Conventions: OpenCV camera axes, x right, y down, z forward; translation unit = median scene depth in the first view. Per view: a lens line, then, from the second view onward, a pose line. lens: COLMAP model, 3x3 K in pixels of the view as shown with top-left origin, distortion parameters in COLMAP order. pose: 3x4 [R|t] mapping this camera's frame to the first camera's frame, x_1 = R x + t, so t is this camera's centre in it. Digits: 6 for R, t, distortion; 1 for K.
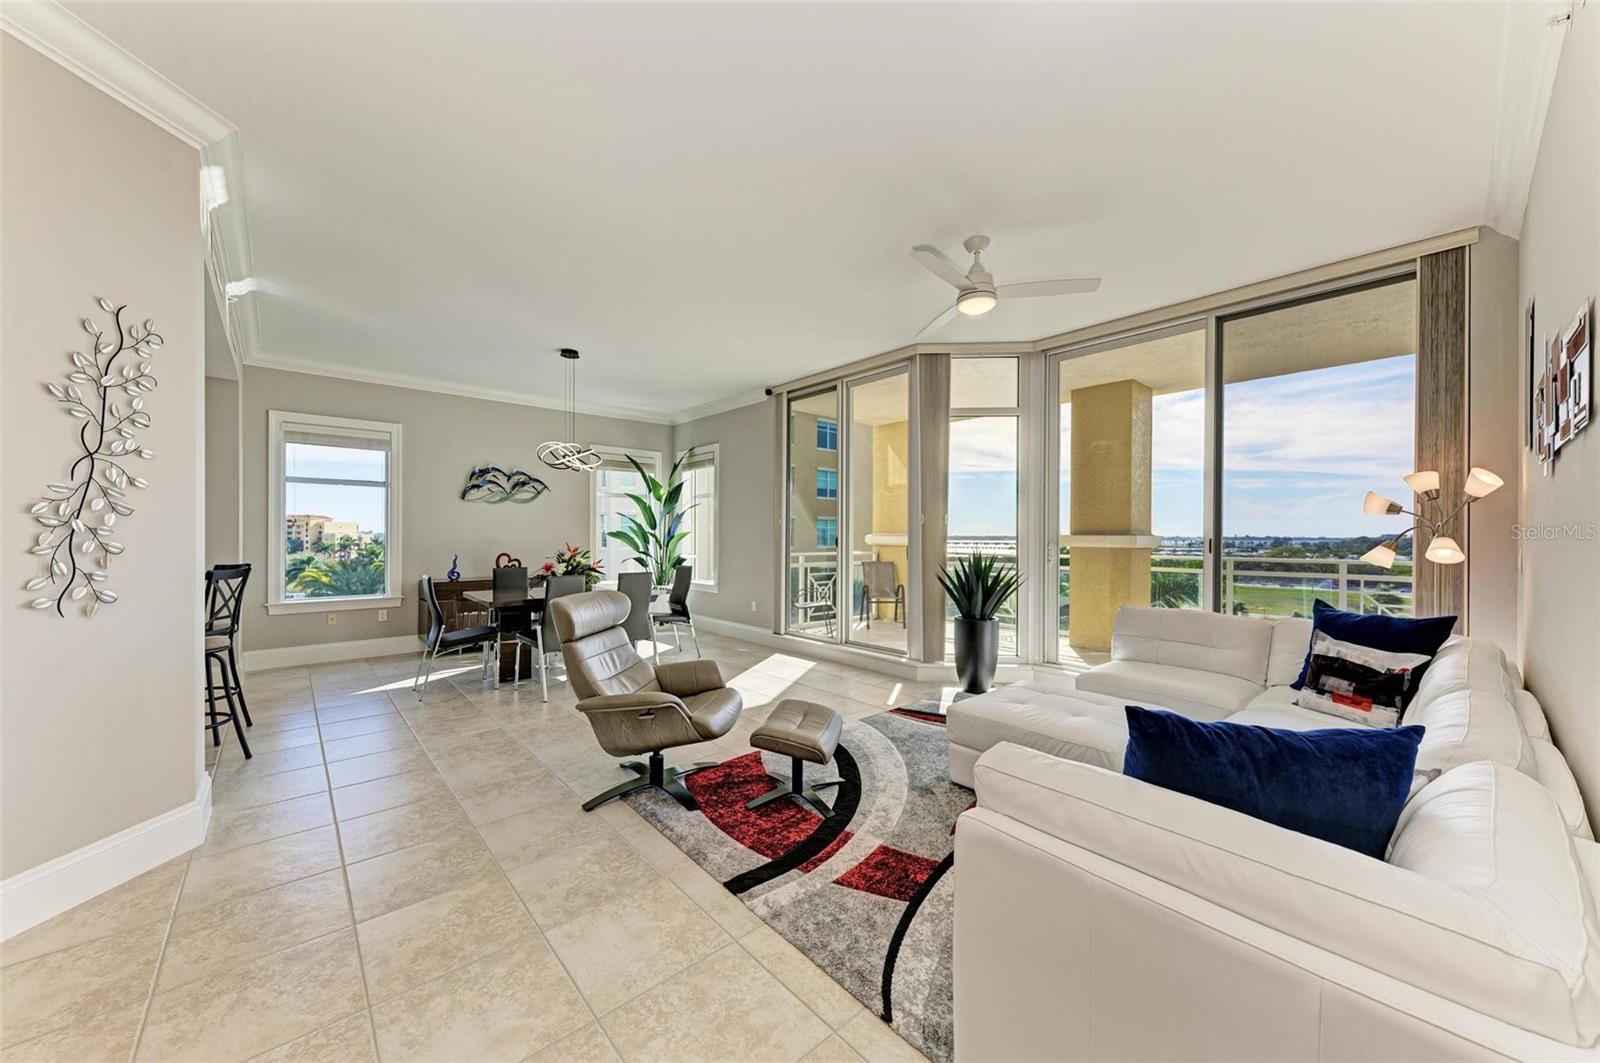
lens RADIAL K [[568.7, 0, 800.0], [0, 568.7, 531.5], [0, 0, 1]] dist [0.011233, 0.000008]
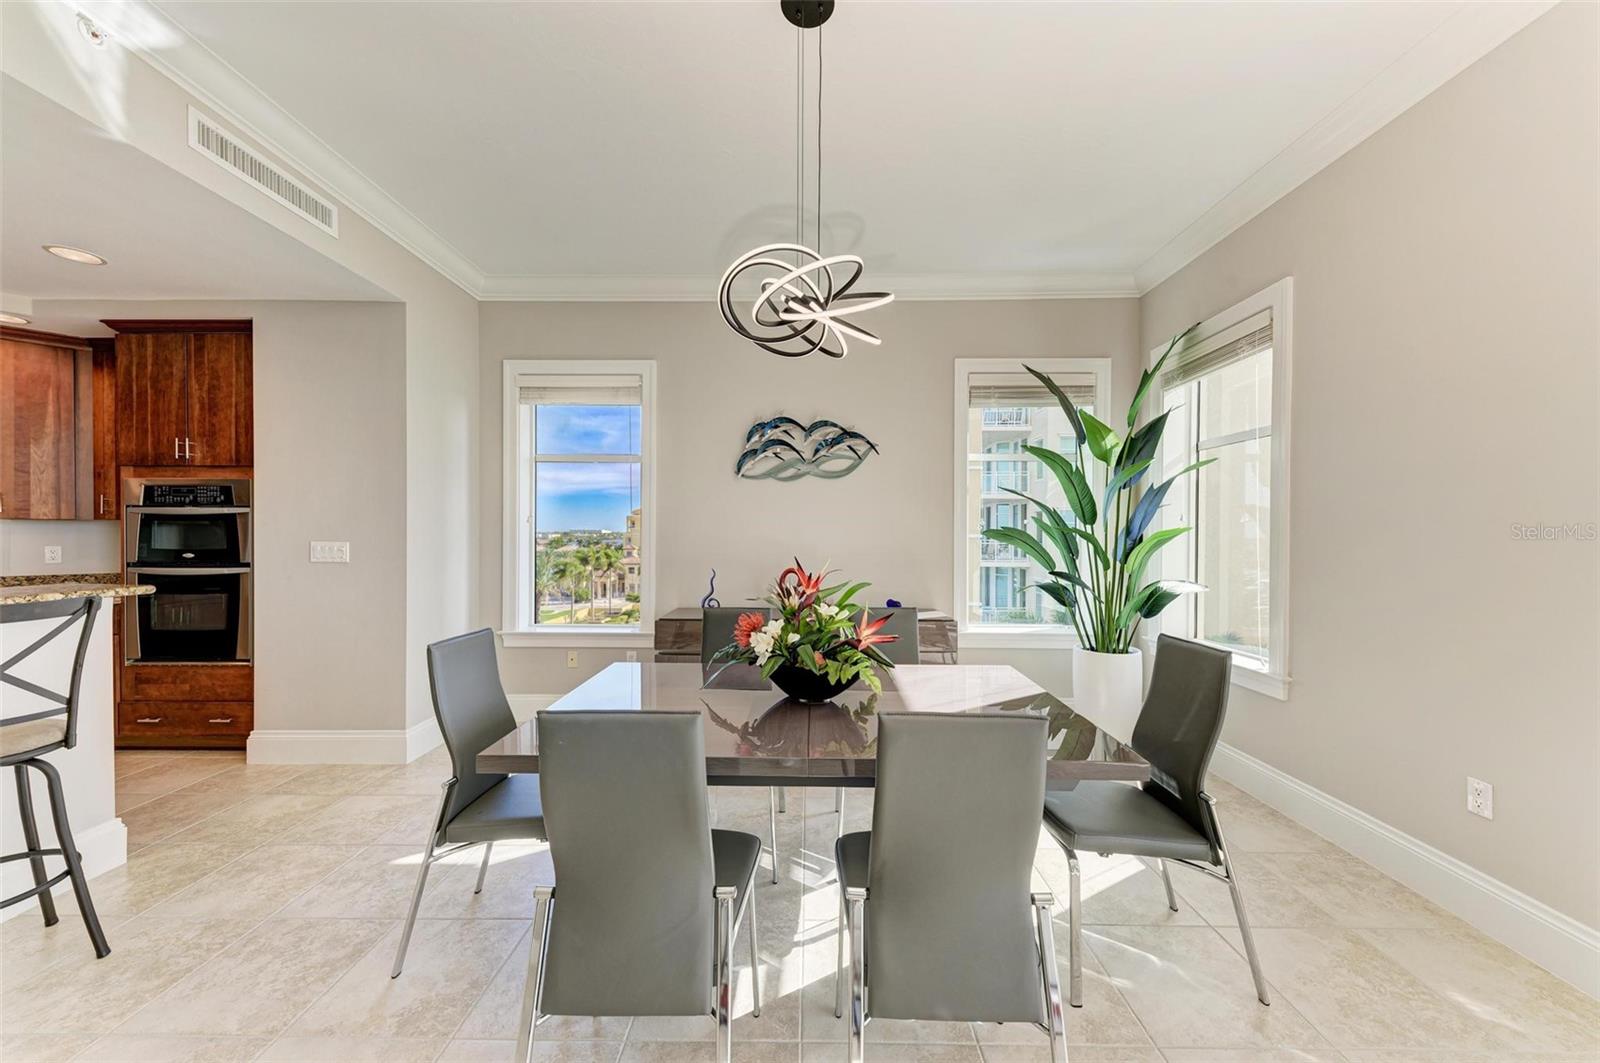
lens RADIAL K [[568.7, 0, 800.0], [0, 568.7, 531.5], [0, 0, 1]] dist [0.011233, 0.000008]
pose [[0.733416, -0.001180, -0.679779, -0.121111], [-0.003579, 0.999978, -0.005597, 0.005677], [0.679770, 0.006538, 0.733396, 0.523063]]
